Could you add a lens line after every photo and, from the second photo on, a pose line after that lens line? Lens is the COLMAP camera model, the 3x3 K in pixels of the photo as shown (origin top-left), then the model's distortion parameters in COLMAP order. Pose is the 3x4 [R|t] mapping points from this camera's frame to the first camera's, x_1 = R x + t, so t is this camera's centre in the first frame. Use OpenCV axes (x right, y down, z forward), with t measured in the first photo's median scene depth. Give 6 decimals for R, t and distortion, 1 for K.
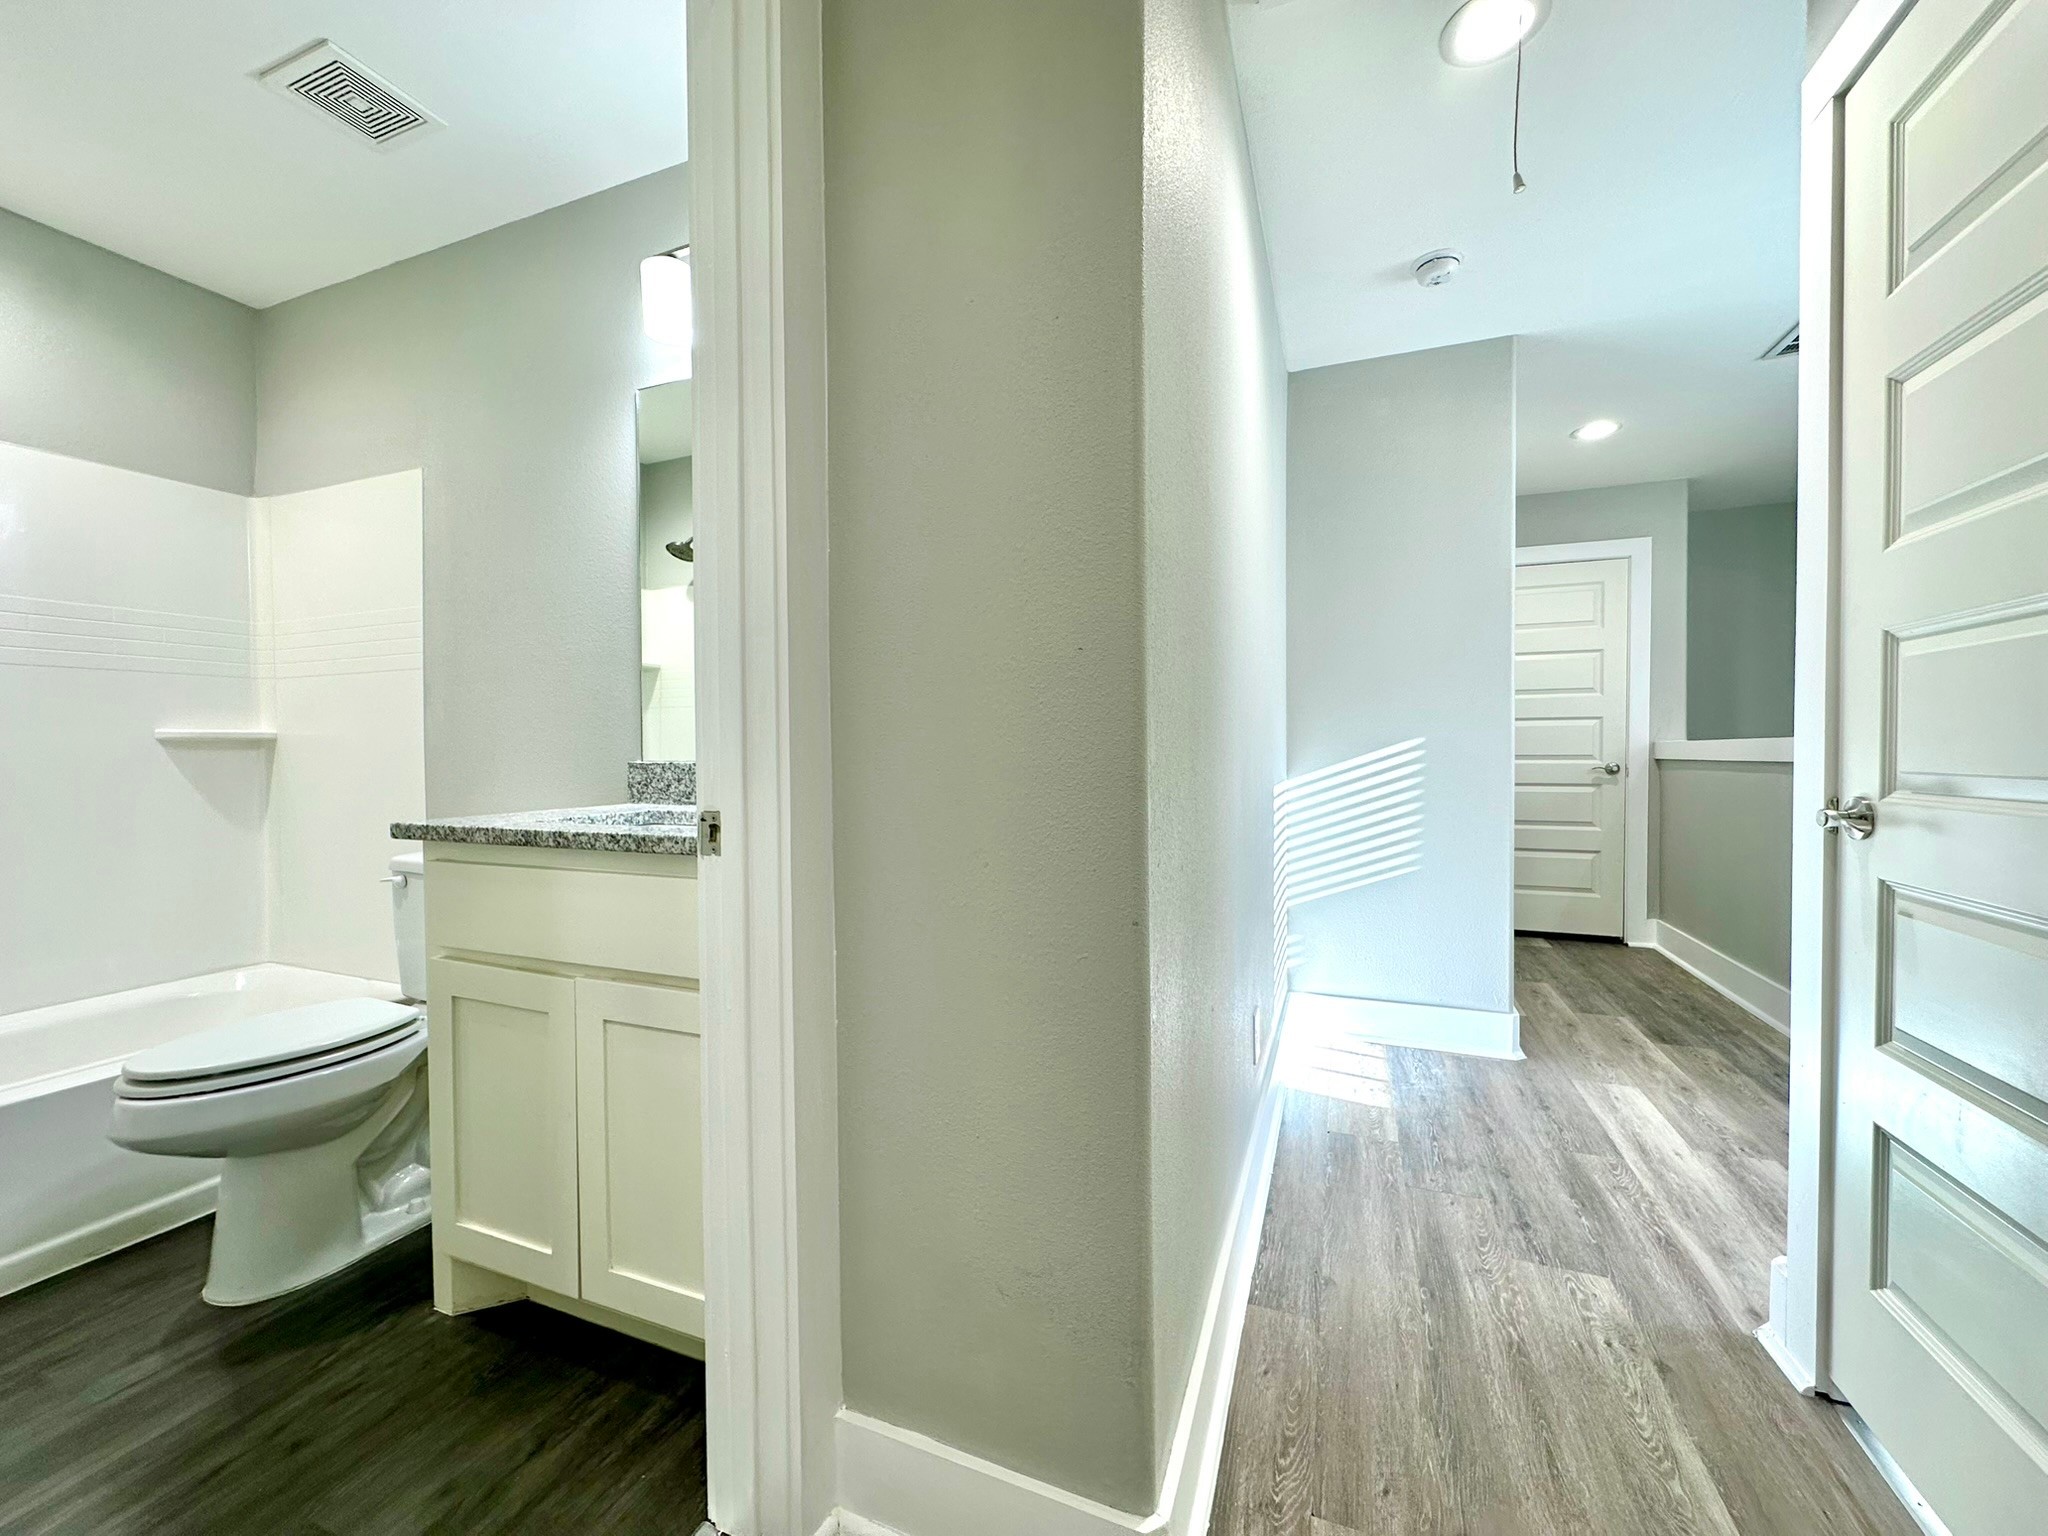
lens RADIAL K [[814.0, 0, 1022.5], [0, 814.0, 766.6], [0, 0, 1]] dist [-0.004469, 0.000438]
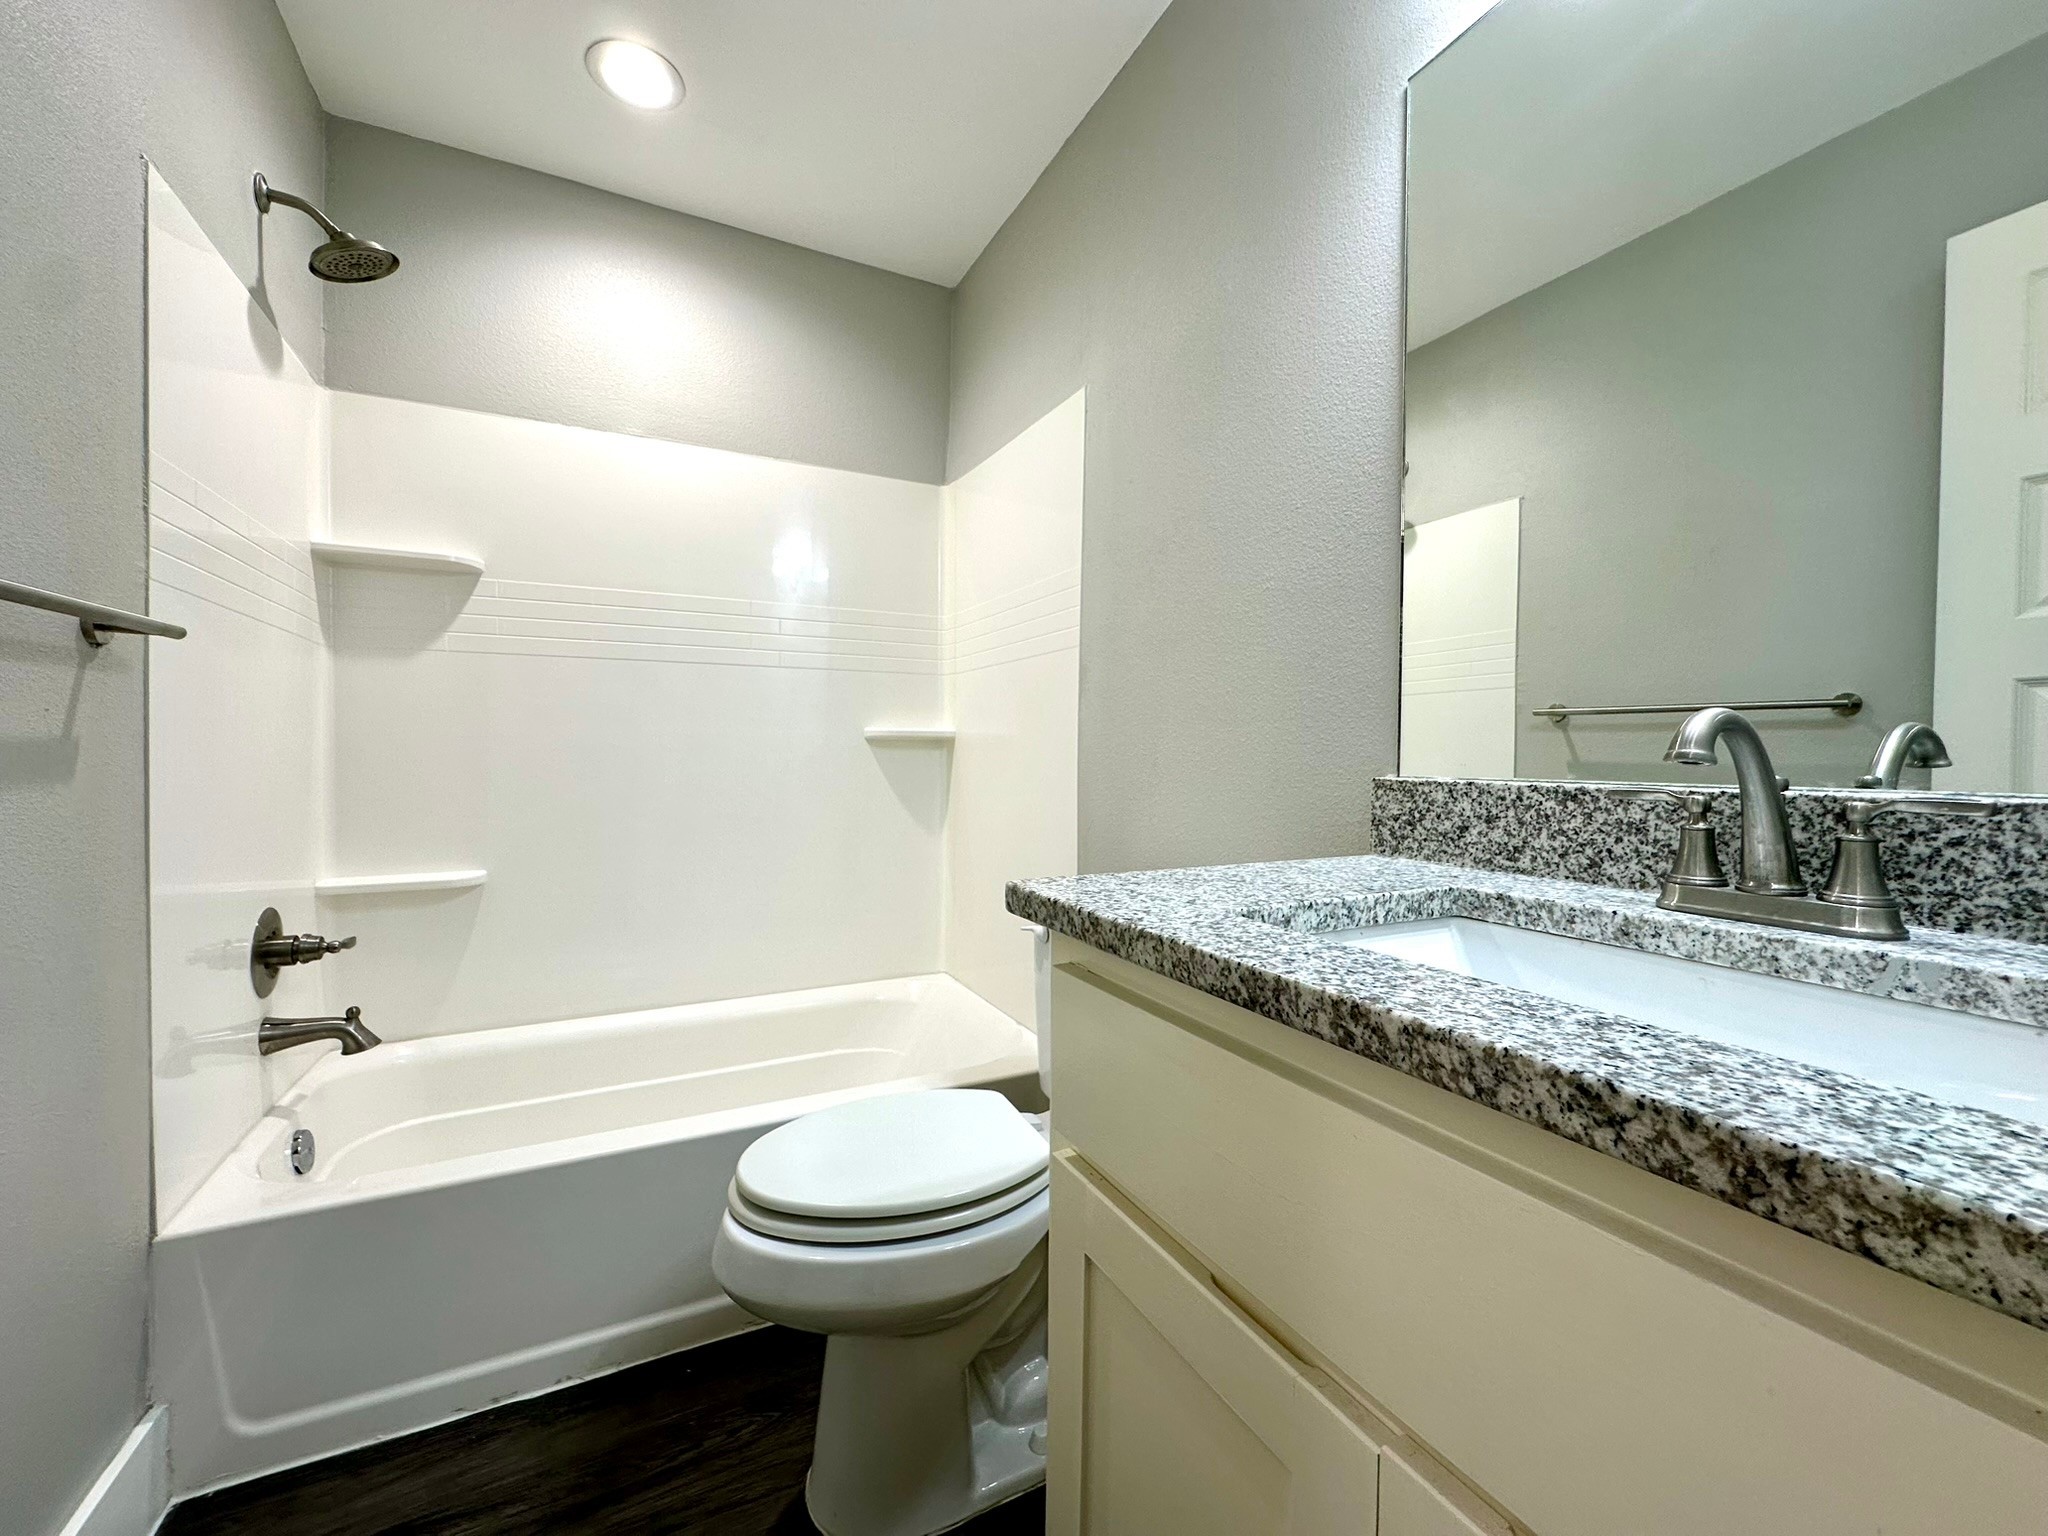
lens RADIAL K [[814.0, 0, 1022.5], [0, 814.0, 766.6], [0, 0, 1]] dist [-0.004469, 0.000438]
pose [[0.750057, 0.022817, -0.660979, -0.304015], [-0.026611, 0.999637, 0.004310, -0.009057], [0.660837, 0.014357, 0.750392, 0.442838]]
